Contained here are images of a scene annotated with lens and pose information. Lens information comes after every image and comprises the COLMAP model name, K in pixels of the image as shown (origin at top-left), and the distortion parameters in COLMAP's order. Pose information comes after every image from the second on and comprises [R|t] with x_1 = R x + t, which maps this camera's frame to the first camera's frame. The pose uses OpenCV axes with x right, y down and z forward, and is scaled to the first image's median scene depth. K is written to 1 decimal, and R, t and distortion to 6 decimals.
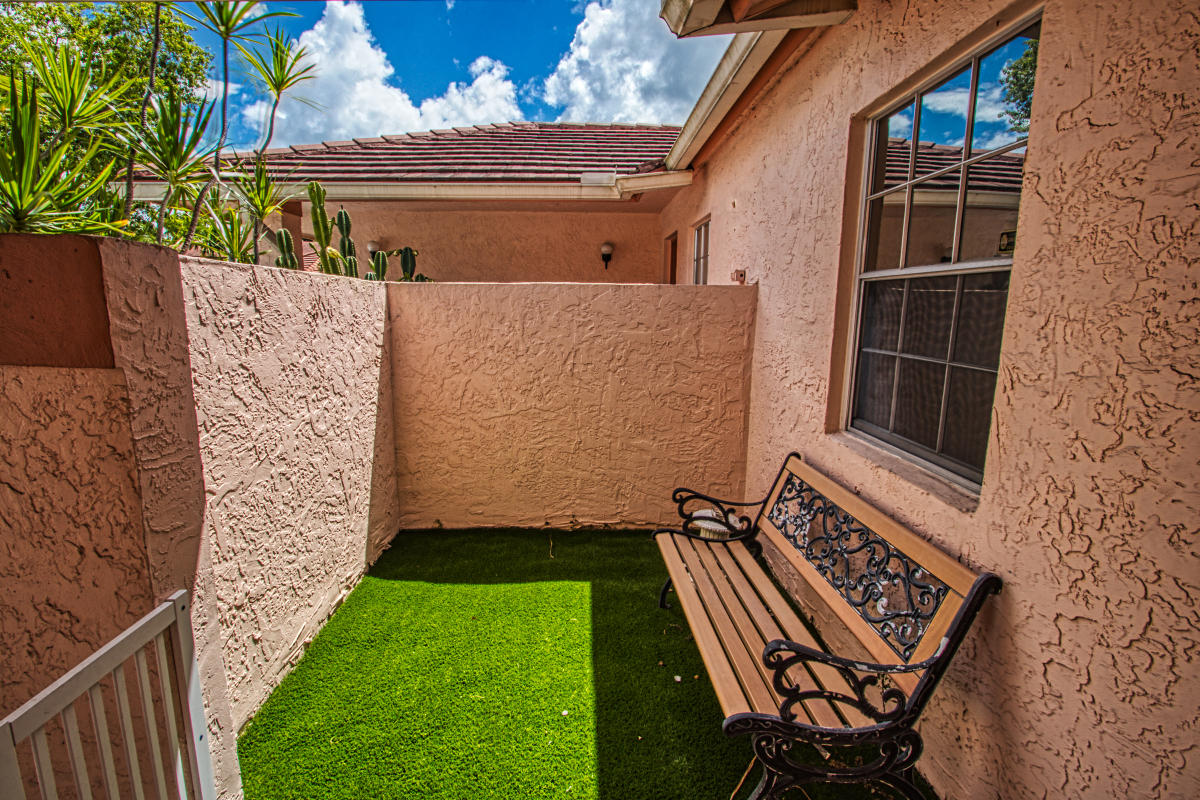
lens RADIAL K [[554.6, 0, 596.9], [0, 554.6, 401.6], [0, 0, 1]] dist [-0.014653, 0.001021]
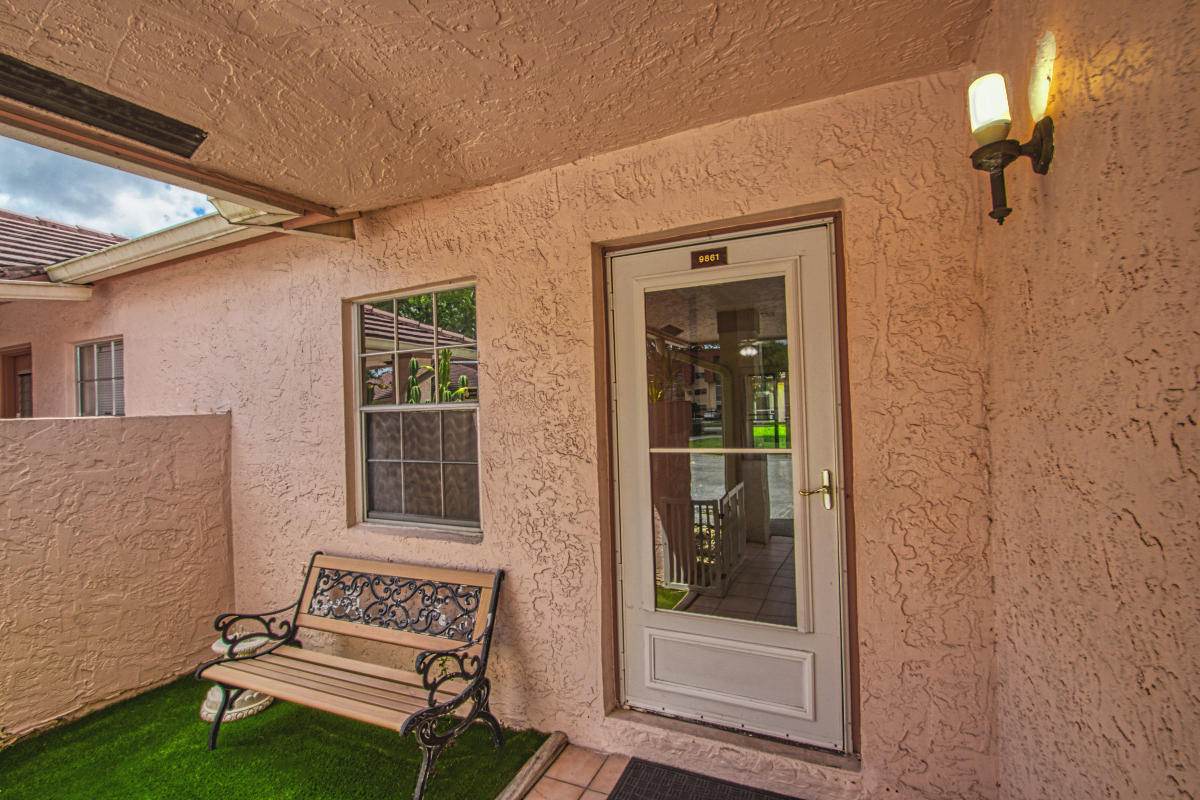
lens RADIAL K [[554.6, 0, 594.5], [0, 554.6, 406.2], [0, 0, 1]] dist [-0.014653, 0.001021]
pose [[0.454755, -0.023147, 0.890316, -0.568561], [0.187606, 0.979721, -0.070354, -0.027295], [-0.870633, 0.199023, 0.449876, -0.167274]]
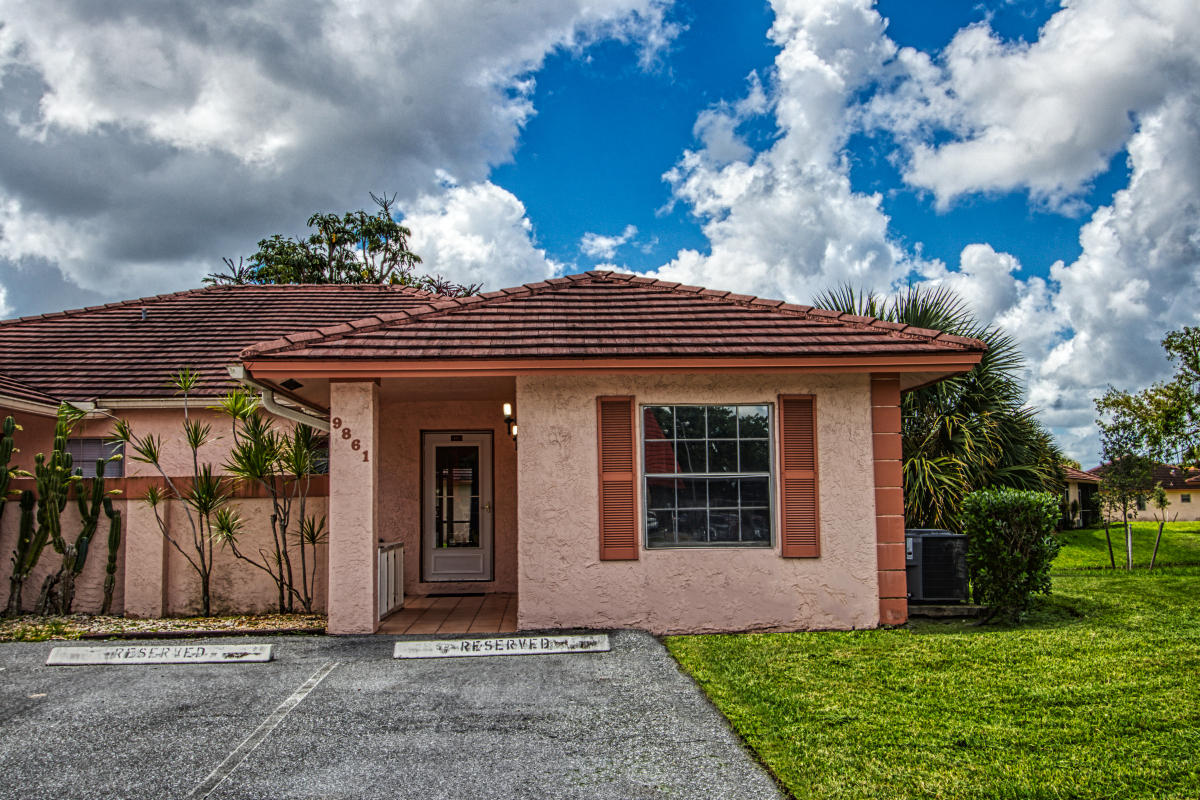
lens RADIAL K [[1198.4, 0, 595.9], [0, 1198.4, 394.4], [0, 0, 1]] dist [0.023103, 0.000000]
pose [[0.000467, 0.084184, 0.996450, -7.879155], [0.179029, 0.980344, -0.082908, 0.197282], [-0.983844, 0.178432, -0.014613, -0.810727]]
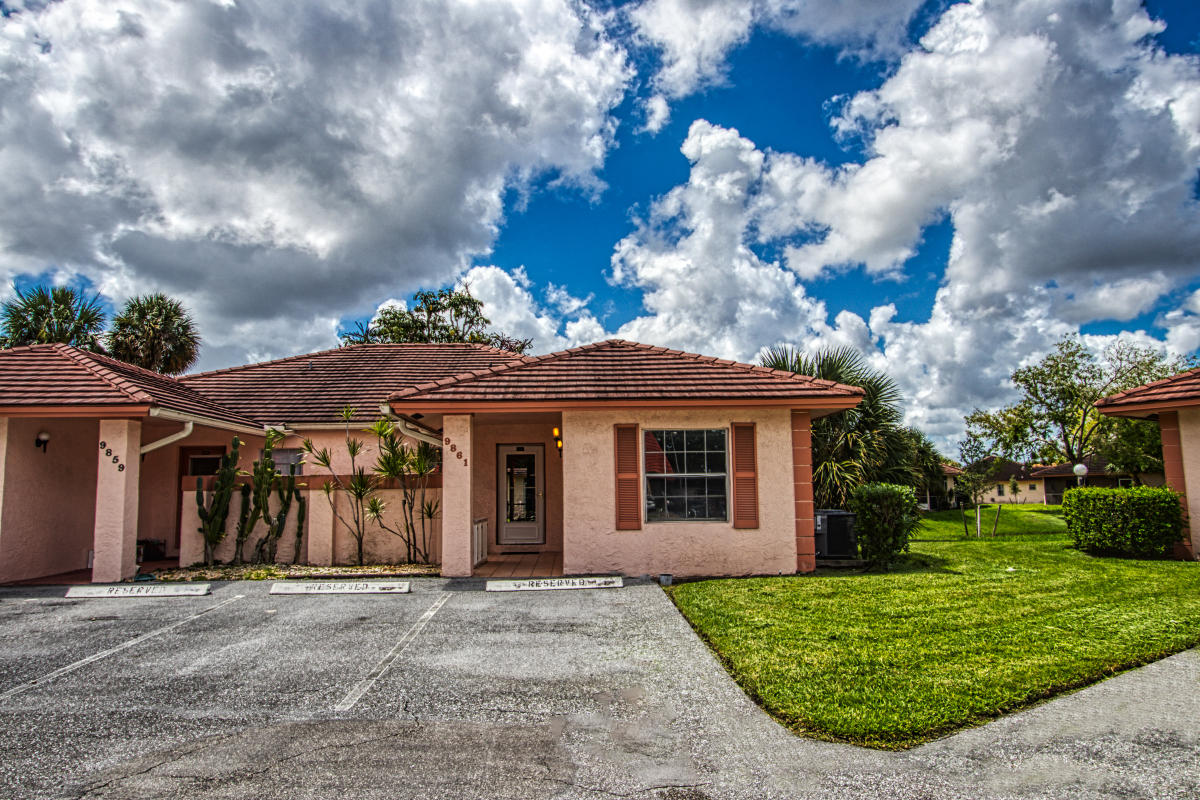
lens RADIAL K [[871.1, 0, 597.5], [0, 871.1, 402.2], [0, 0, 1]] dist [-0.012487, 0.002058]
pose [[0.015105, 0.094347, 0.995425, -8.673913], [0.178125, 0.979360, -0.095527, 0.166698], [-0.983892, 0.178753, -0.002012, -0.790129]]
